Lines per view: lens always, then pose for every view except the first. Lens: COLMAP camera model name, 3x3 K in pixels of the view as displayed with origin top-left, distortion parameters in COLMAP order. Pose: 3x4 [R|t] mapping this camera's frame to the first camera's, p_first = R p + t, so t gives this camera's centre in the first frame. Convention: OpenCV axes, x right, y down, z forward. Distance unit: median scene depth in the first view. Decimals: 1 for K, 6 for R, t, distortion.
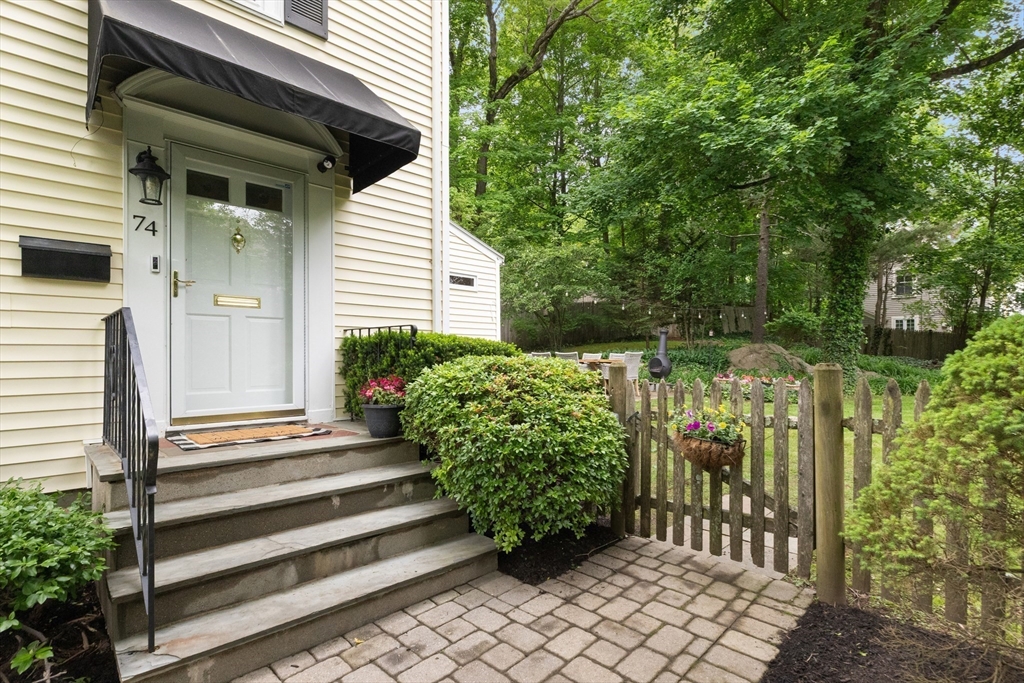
lens RADIAL K [[509.1, 0, 517.0], [0, 509.1, 350.9], [0, 0, 1]] dist [-0.005037, 0.000902]
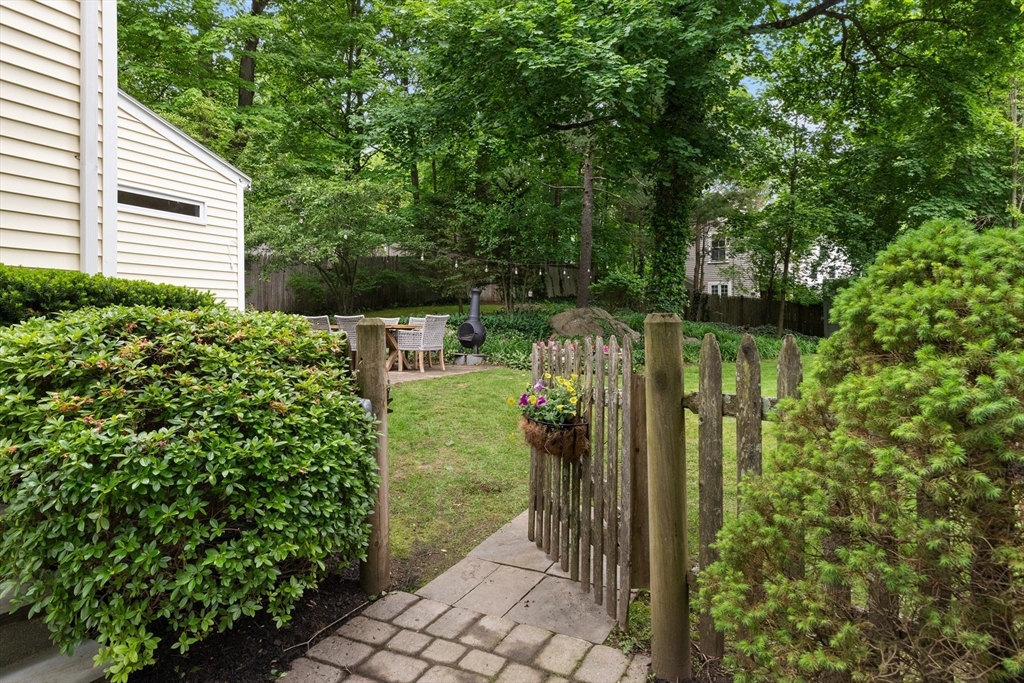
lens RADIAL K [[594.6, 0, 510.4], [0, 594.6, 304.0], [0, 0, 1]] dist [0.004570, 0.000710]
pose [[0.949648, 0.006024, 0.313260, 0.142794], [0.002058, 0.999674, -0.025463, 0.026124], [-0.313311, 0.024825, 0.949326, 0.260152]]
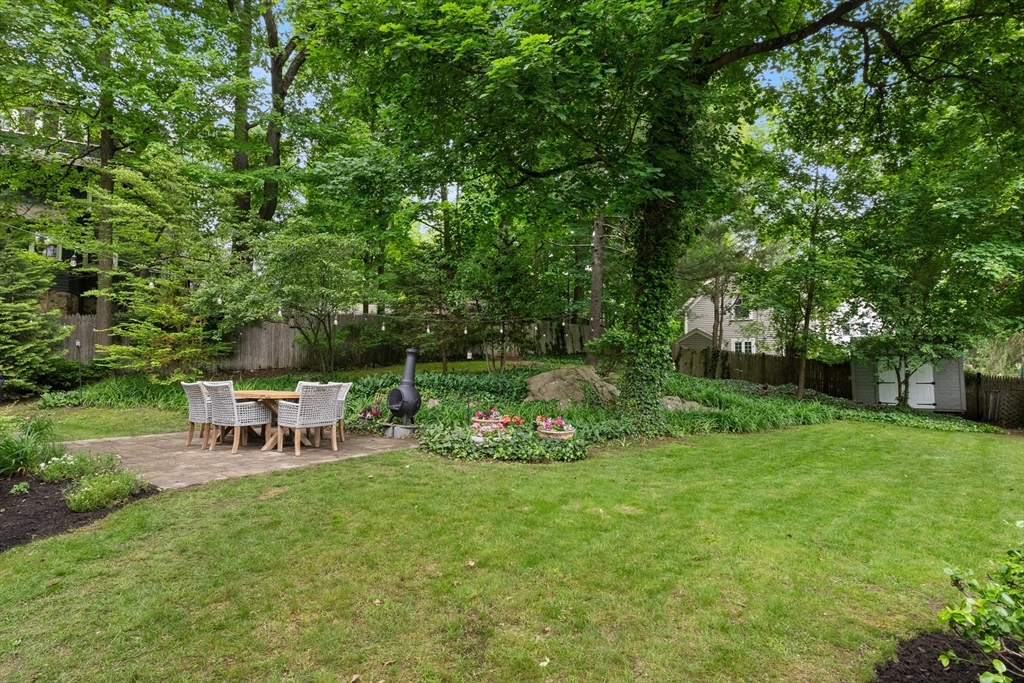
lens RADIAL K [[489.3, 0, 512.0], [0, 489.3, 341.5], [0, 0, 1]] dist [0.001753, -0.000225]
pose [[0.982558, 0.017716, 0.185109, 1.055251], [-0.008024, 0.998563, -0.052980, -0.059640], [-0.185782, 0.050570, 0.981289, 1.045087]]
